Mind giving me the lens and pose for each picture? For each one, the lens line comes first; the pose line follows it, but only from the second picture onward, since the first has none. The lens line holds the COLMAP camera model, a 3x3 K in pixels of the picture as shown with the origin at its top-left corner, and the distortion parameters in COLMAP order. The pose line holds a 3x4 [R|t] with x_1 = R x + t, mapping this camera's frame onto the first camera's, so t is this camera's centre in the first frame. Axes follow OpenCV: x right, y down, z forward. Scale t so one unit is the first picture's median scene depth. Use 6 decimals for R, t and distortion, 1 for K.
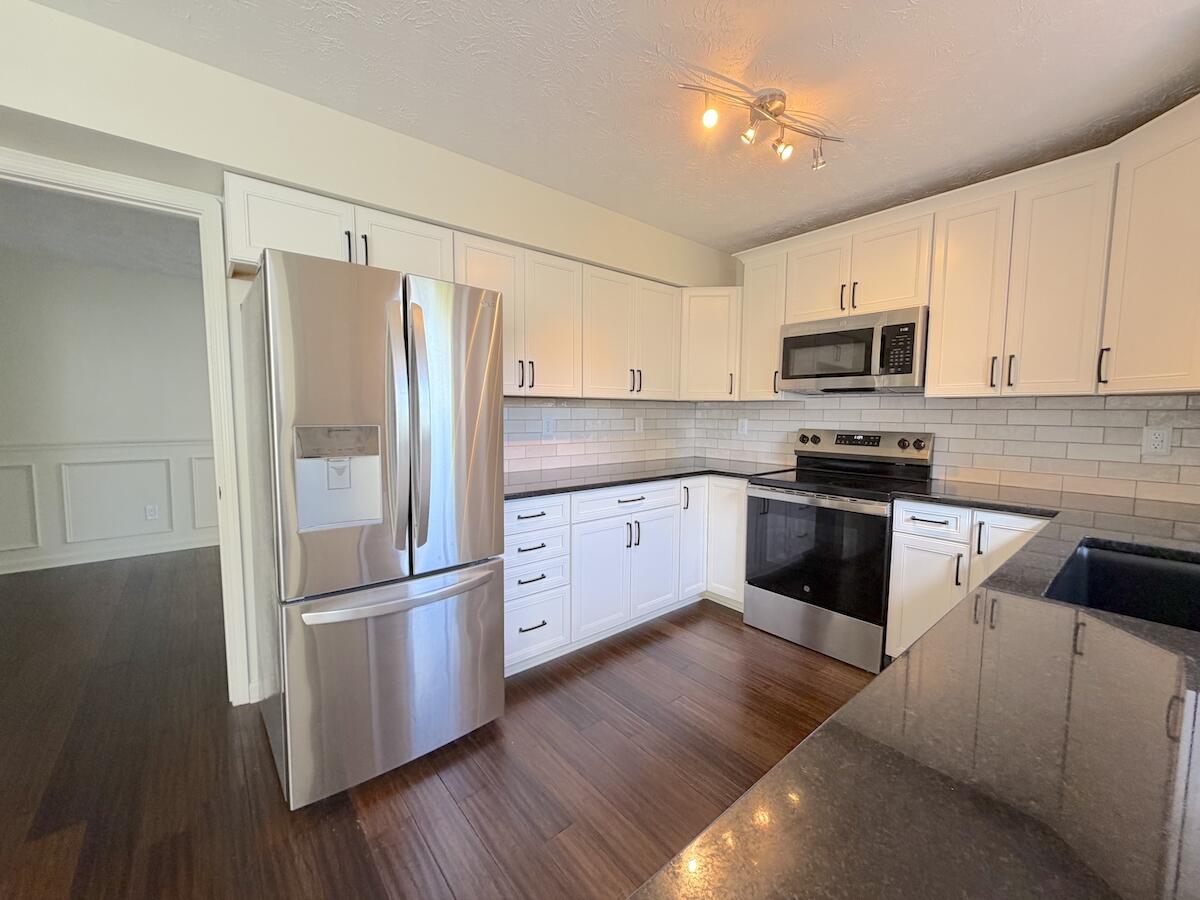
lens RADIAL K [[475.0, 0, 596.9], [0, 475.0, 449.4], [0, 0, 1]] dist [-0.008515, 0.000565]
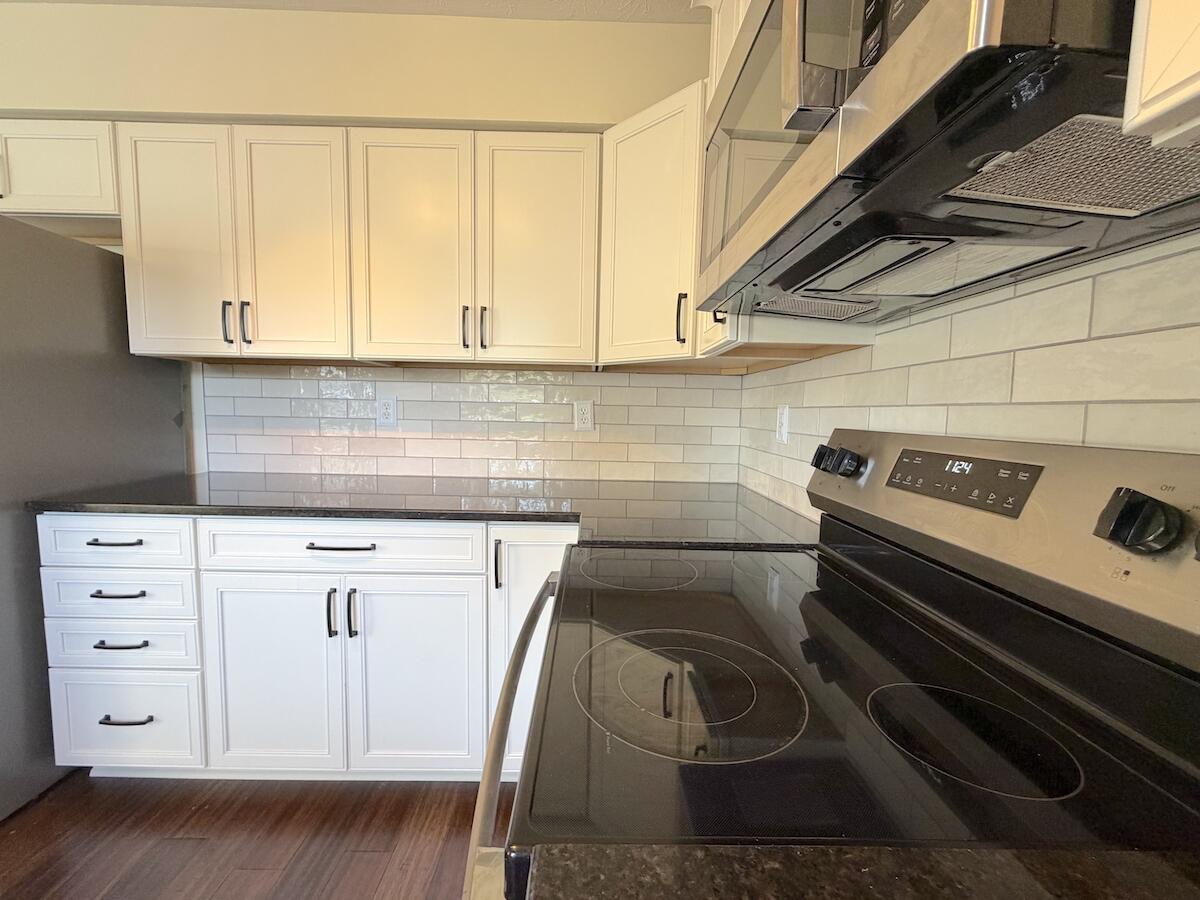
lens RADIAL K [[475.0, 0, 594.2], [0, 475.0, 455.7], [0, 0, 1]] dist [-0.008515, 0.000565]
pose [[0.764001, 0.064359, -0.641997, 0.554567], [-0.060180, 0.997783, 0.028409, -0.025406], [0.642403, 0.016931, 0.766180, 0.689847]]
